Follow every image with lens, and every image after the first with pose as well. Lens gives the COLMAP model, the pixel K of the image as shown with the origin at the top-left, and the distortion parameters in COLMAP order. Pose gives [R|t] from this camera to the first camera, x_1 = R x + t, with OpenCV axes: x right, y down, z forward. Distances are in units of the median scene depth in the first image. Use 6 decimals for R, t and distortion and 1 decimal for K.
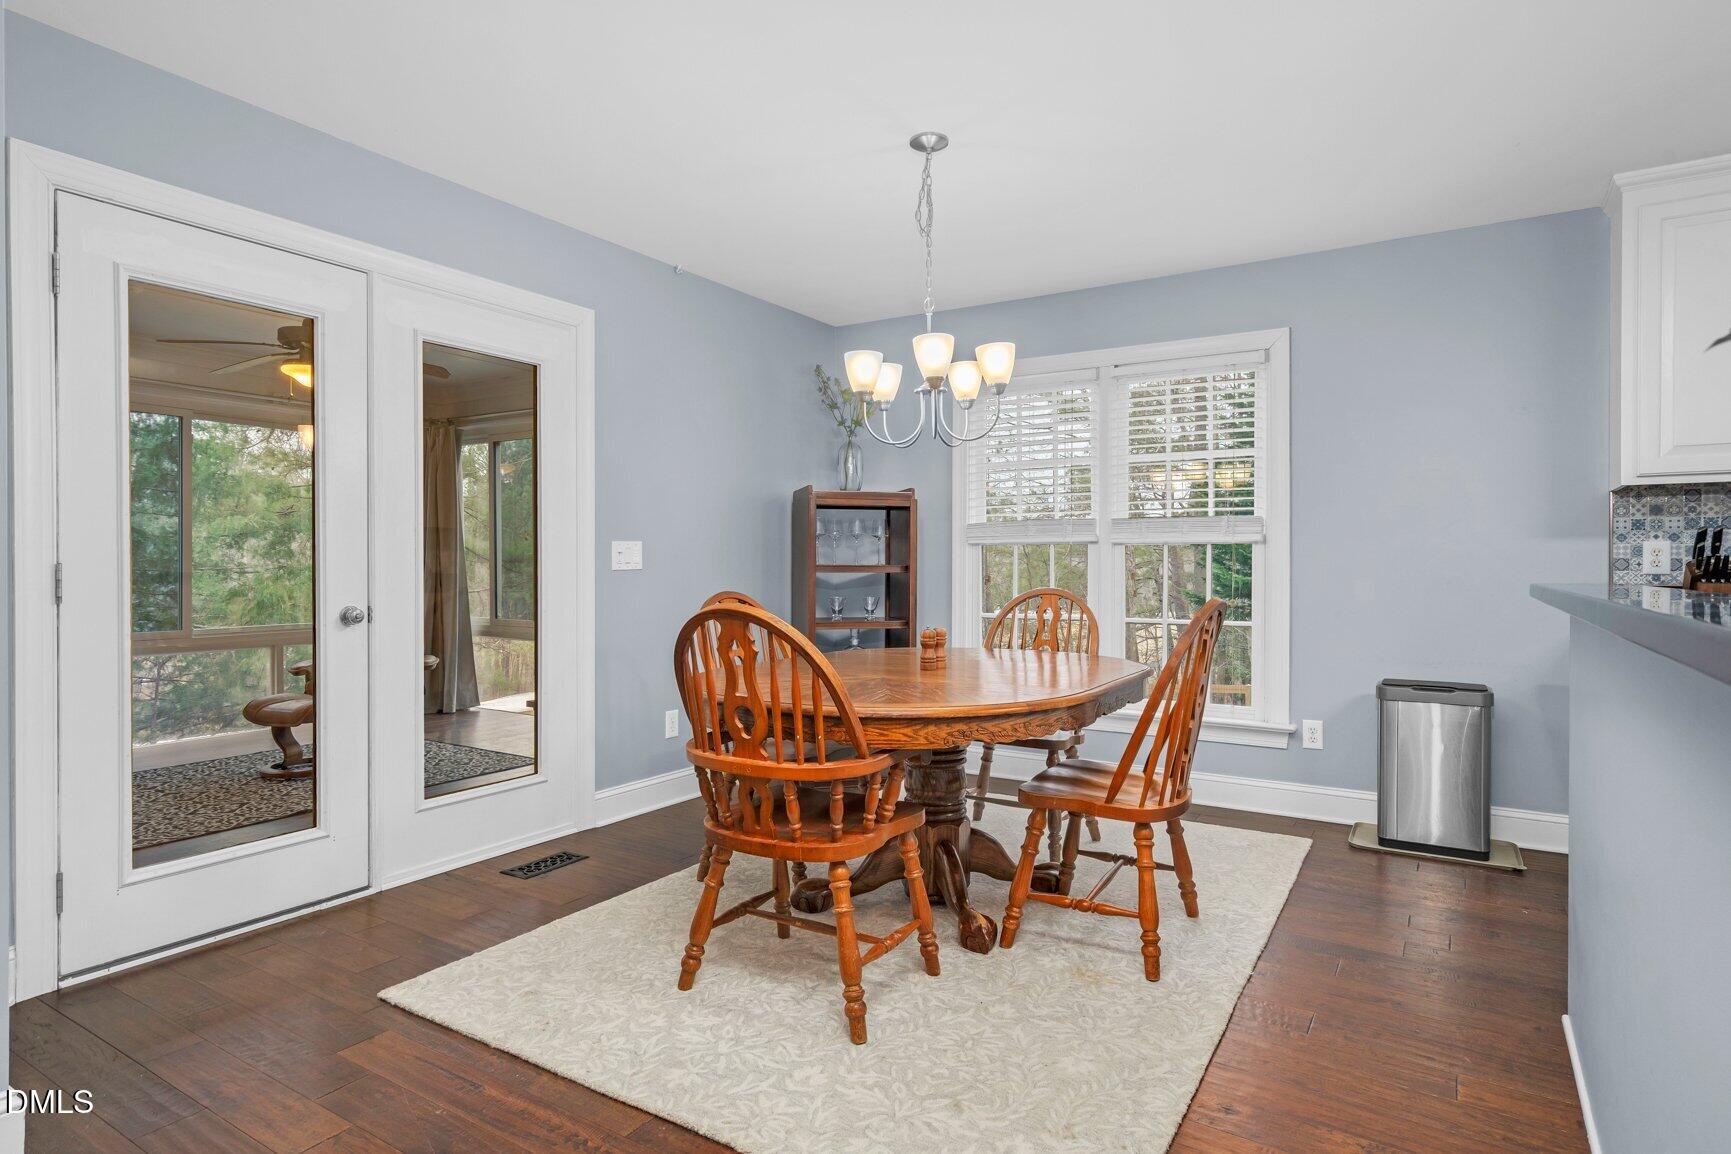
lens RADIAL K [[930.6, 0, 856.4], [0, 930.6, 571.8], [0, 0, 1]] dist [-0.000889, -0.000472]
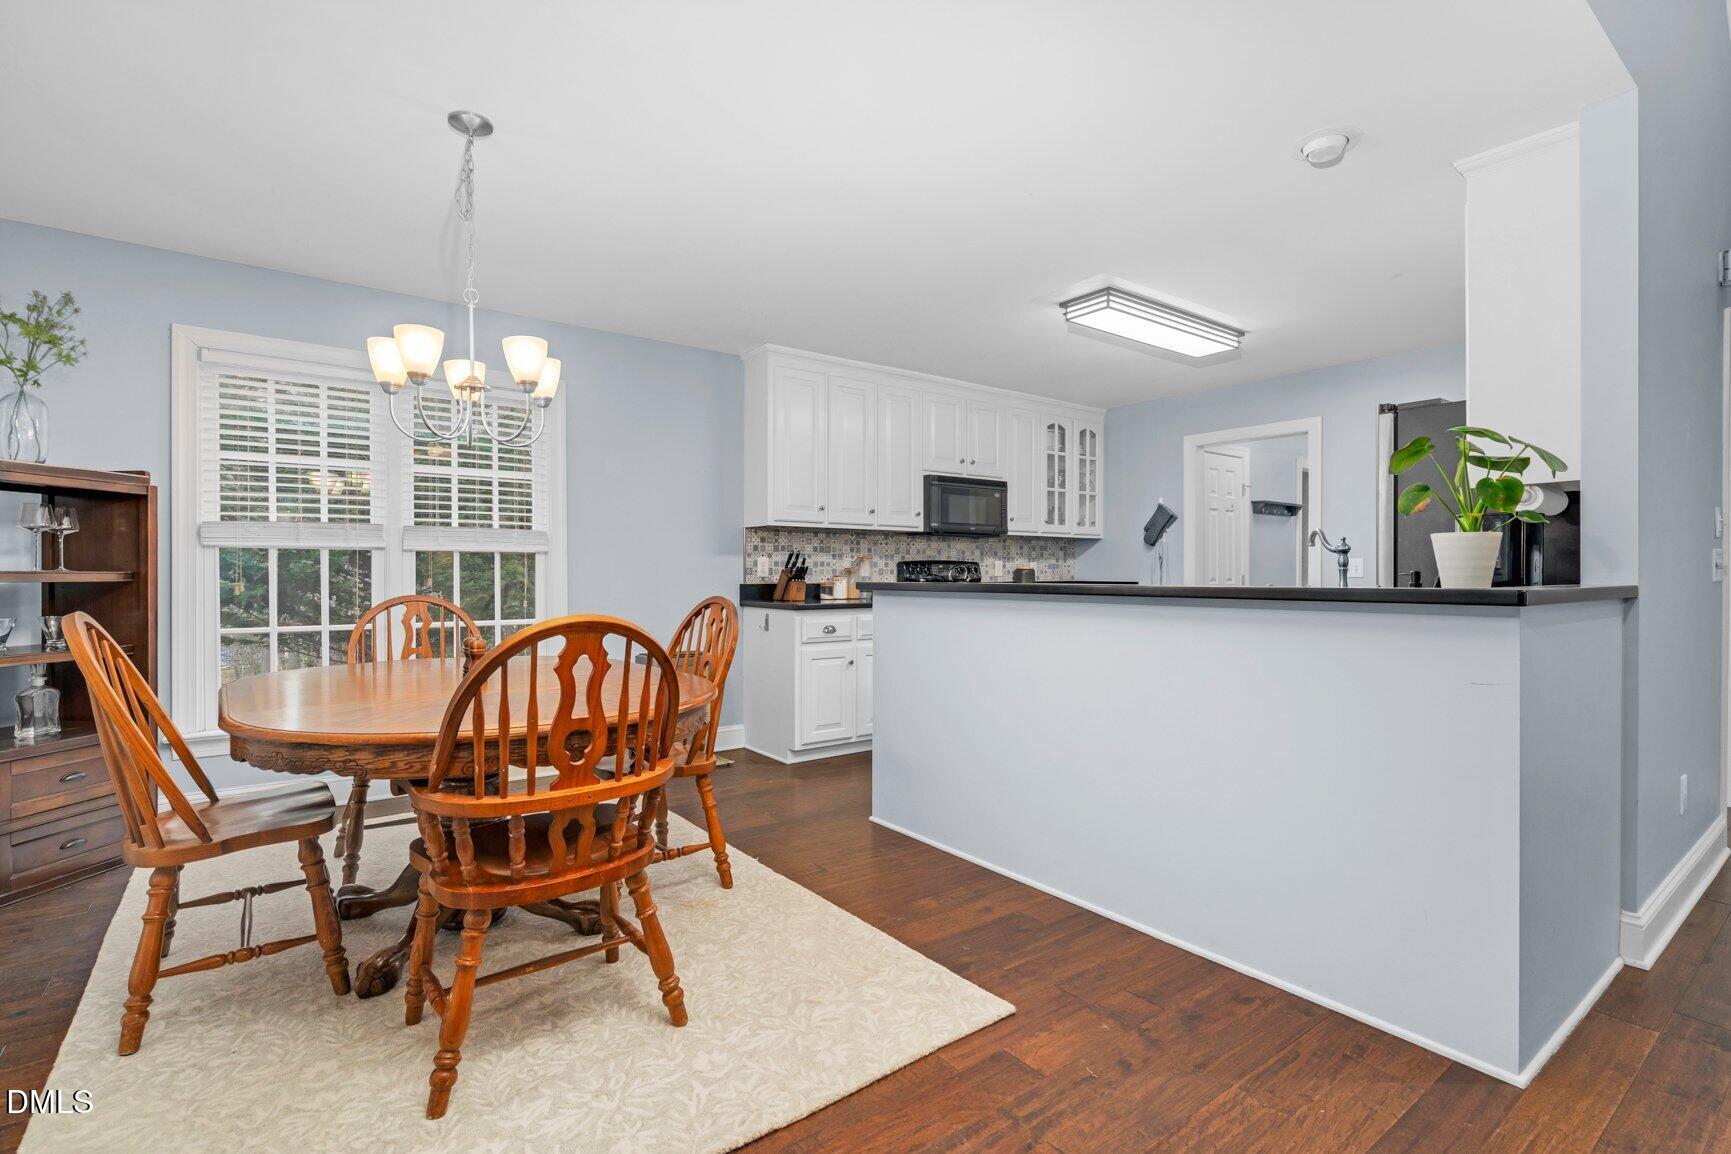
lens RADIAL K [[808.2, 0, 864.8], [0, 808.2, 572.1], [0, 0, 1]] dist [-0.005107, 0.002293]
pose [[0.350103, -0.000112, 0.936711, -0.475776], [0.005226, 0.999985, -0.001834, -0.002430], [-0.936697, 0.005538, 0.350098, 0.293318]]
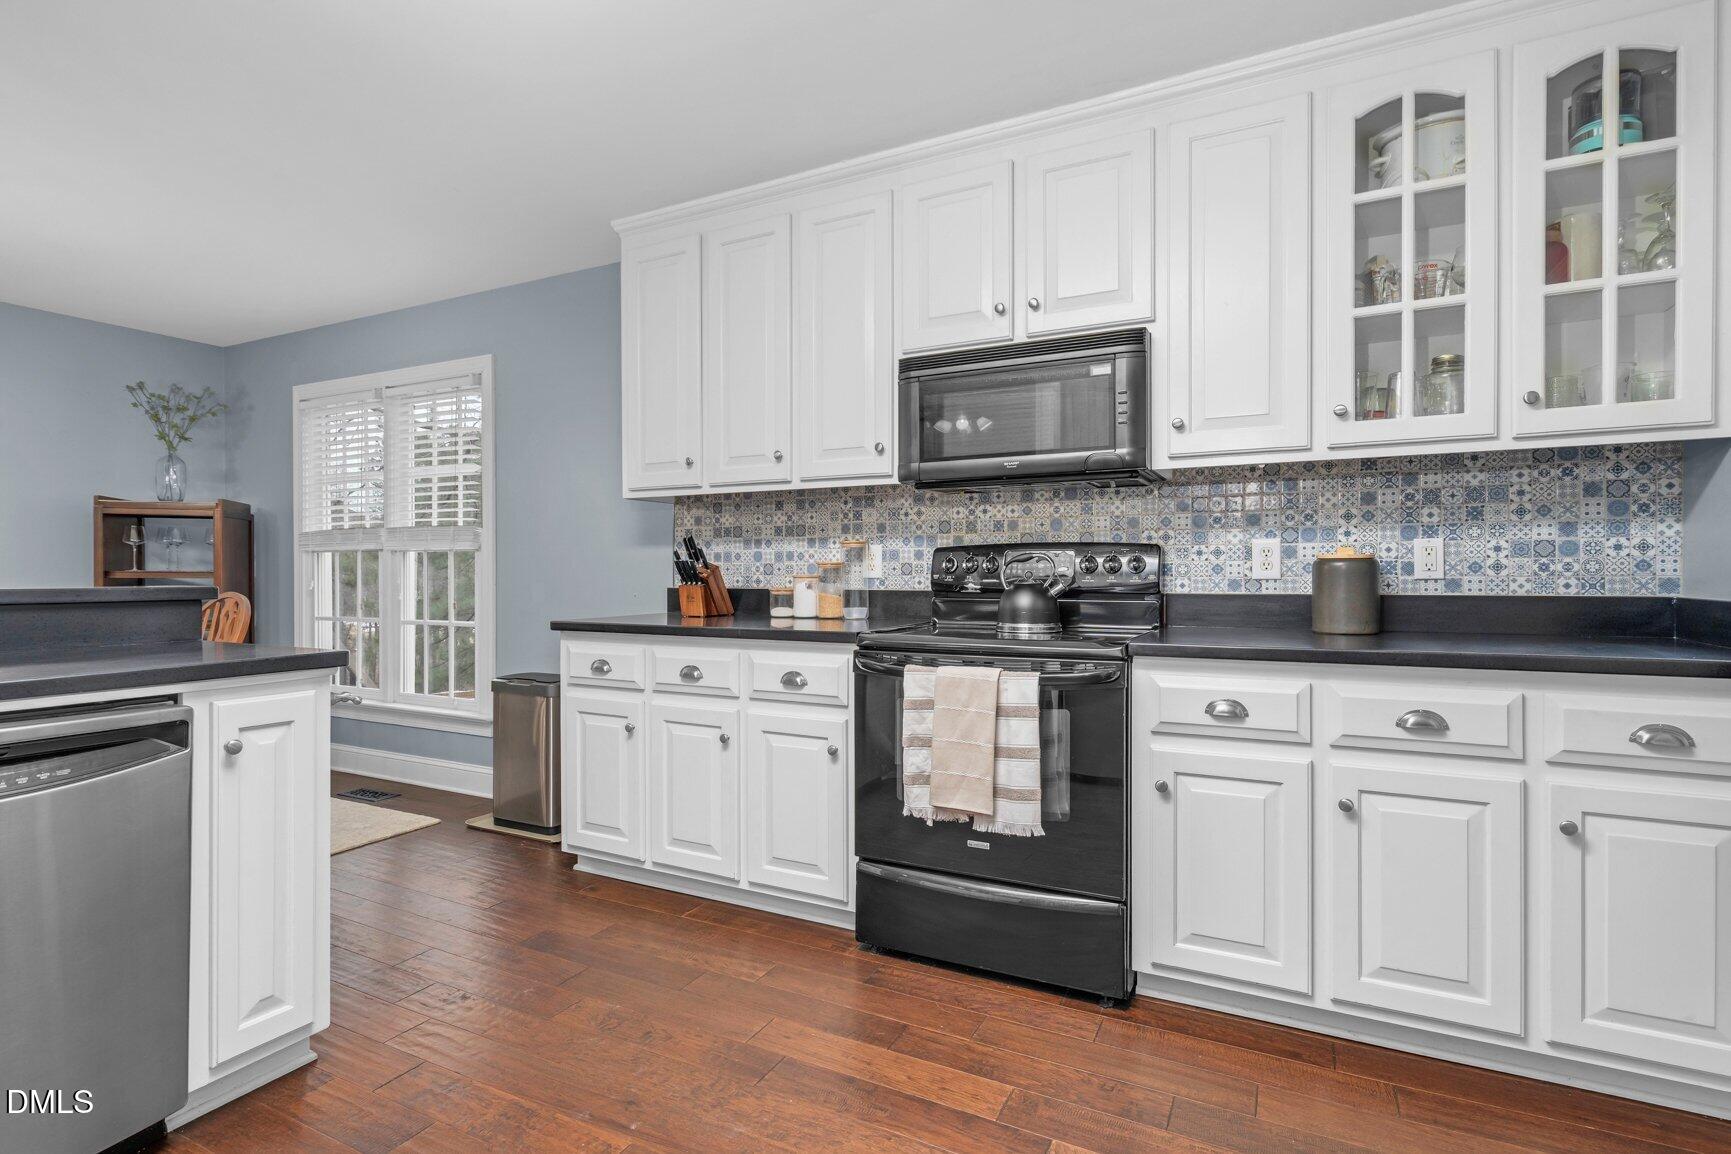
lens RADIAL K [[870.9, 0, 869.1], [0, 870.9, 577.2], [0, 0, 1]] dist [0.003646, 0.000446]
pose [[0.997124, -0.000322, 0.075788, 0.992875], [0.000537, 0.999996, -0.002818, 0.005383], [-0.075786, 0.002850, 0.997120, -0.068293]]
